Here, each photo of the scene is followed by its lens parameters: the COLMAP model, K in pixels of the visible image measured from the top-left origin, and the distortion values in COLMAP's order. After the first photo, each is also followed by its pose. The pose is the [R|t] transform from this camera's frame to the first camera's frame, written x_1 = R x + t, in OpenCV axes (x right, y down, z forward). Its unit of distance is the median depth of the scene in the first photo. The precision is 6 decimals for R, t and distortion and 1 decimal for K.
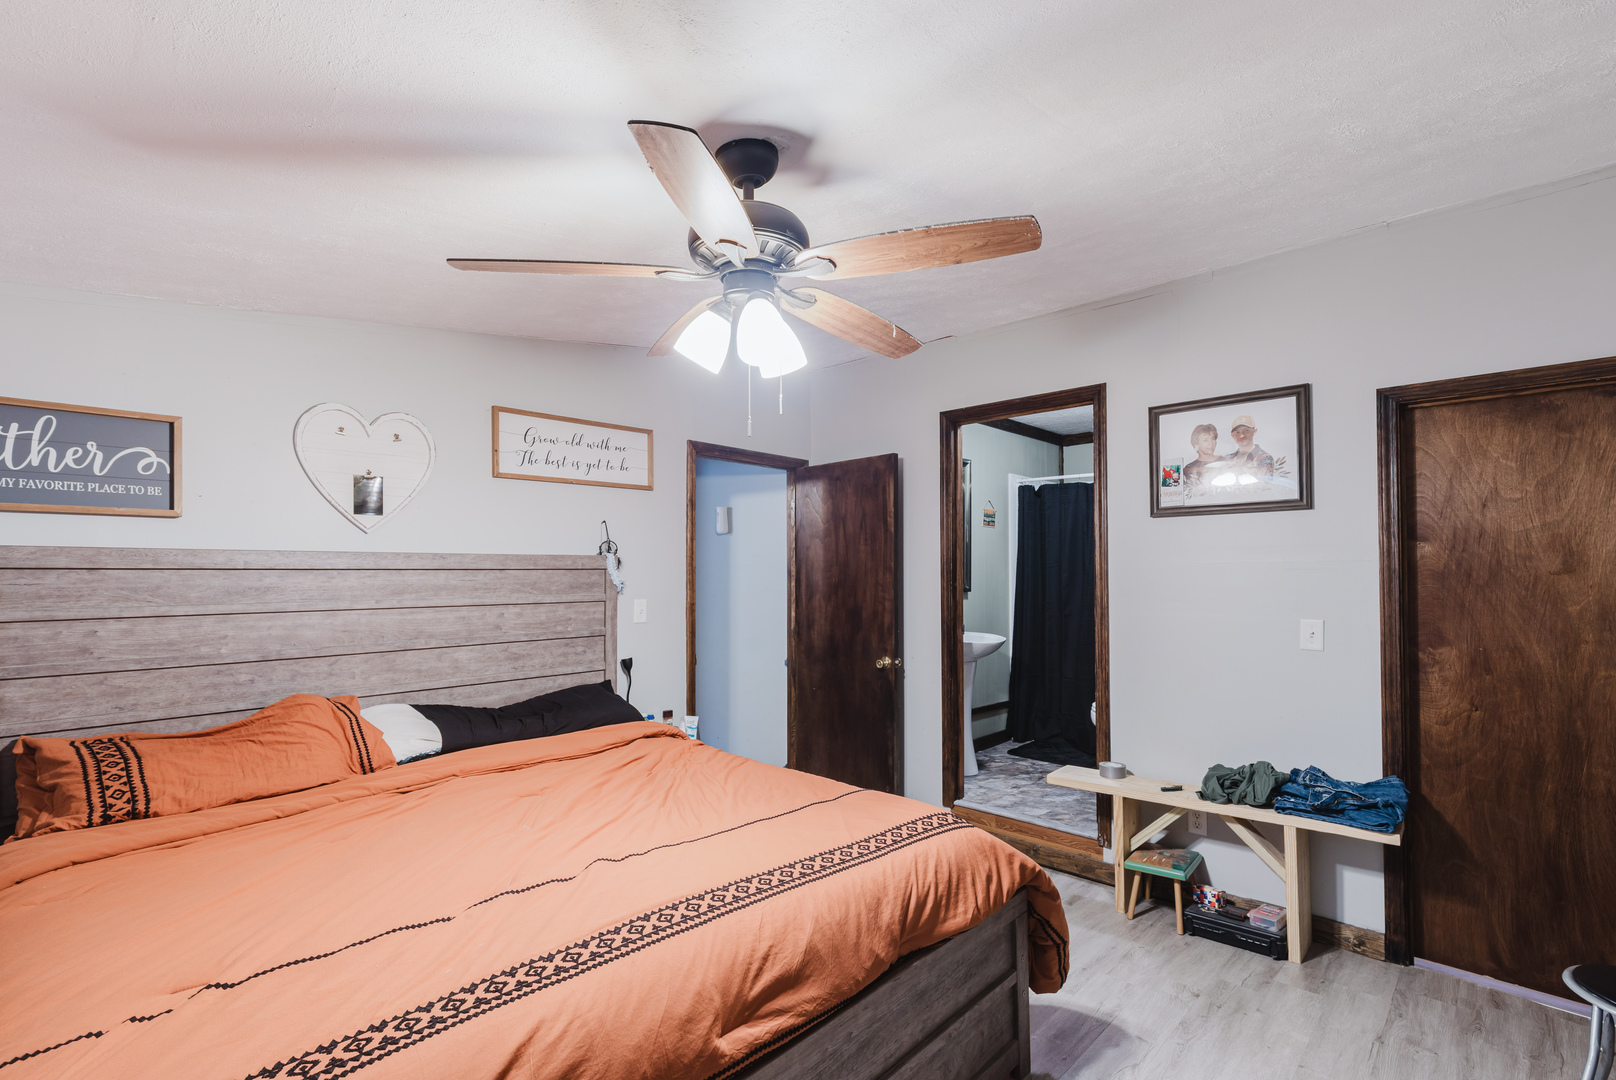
lens RADIAL K [[725.8, 0, 809.9], [0, 725.8, 548.3], [0, 0, 1]] dist [-0.000847, -0.000027]
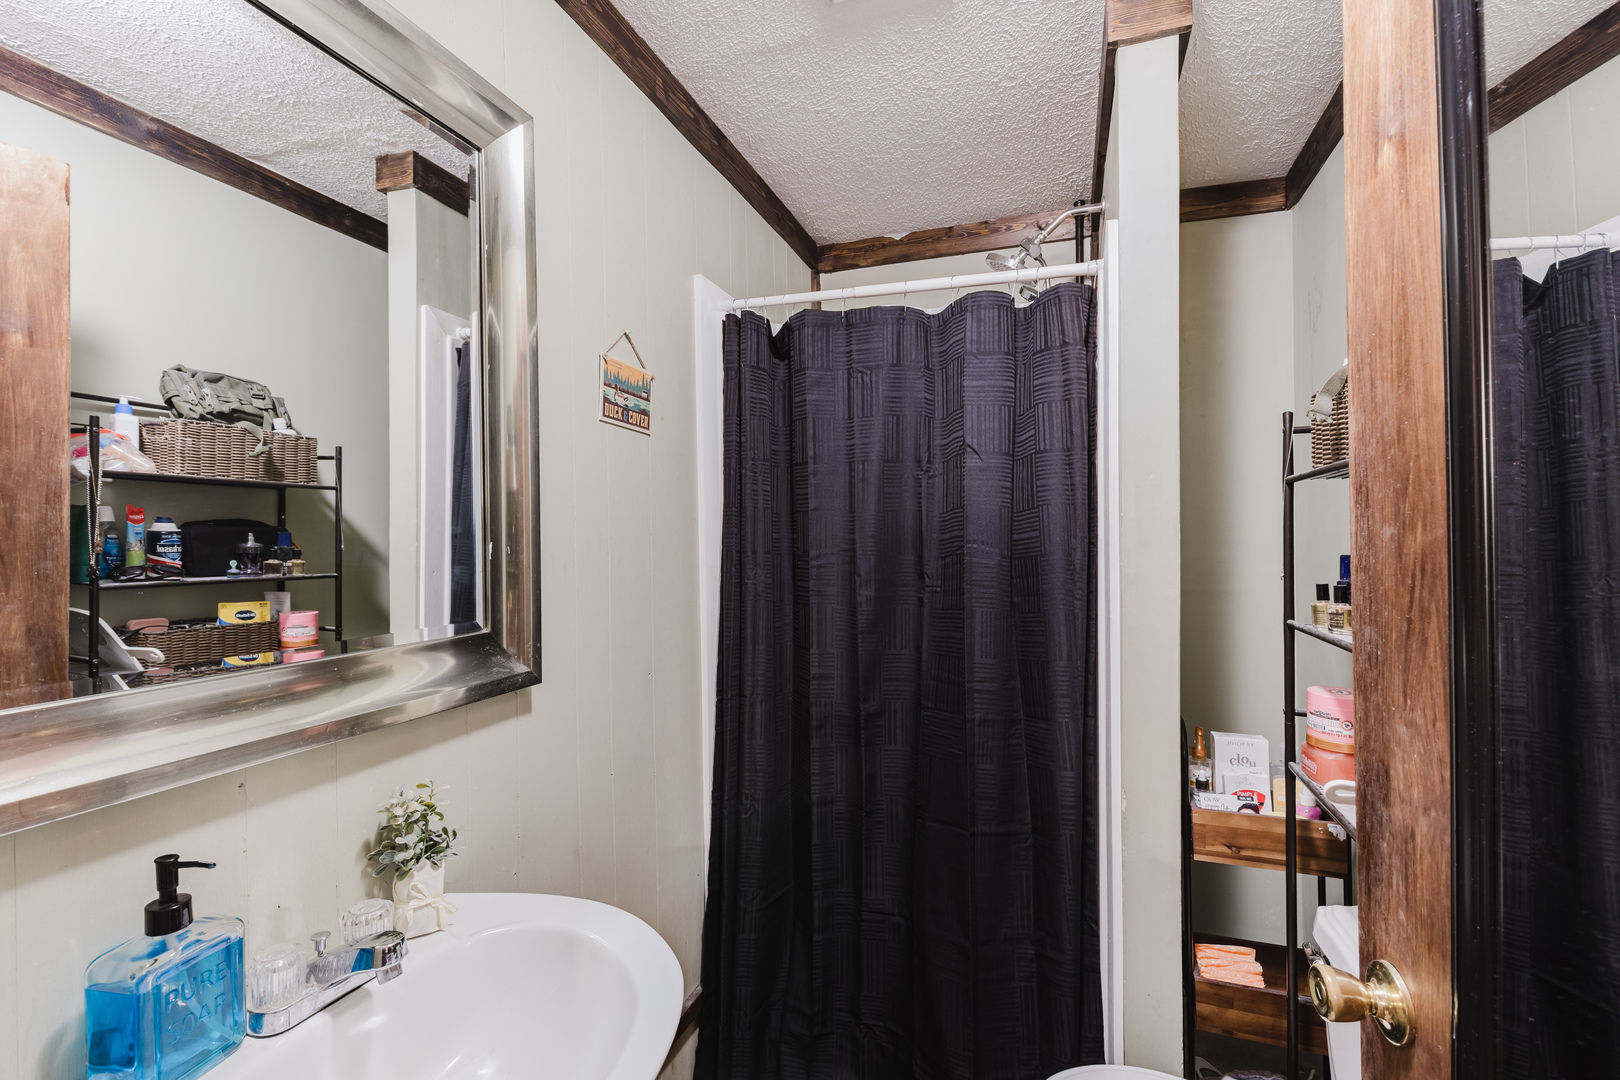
lens RADIAL K [[727.6, 0, 813.8], [0, 727.6, 539.7], [0, 0, 1]] dist [-0.000847, -0.000027]
pose [[0.903035, -0.002017, 0.429563, 0.191904], [-0.003969, 0.999907, 0.013039, 0.009257], [-0.429549, -0.013480, 0.902943, 0.716049]]
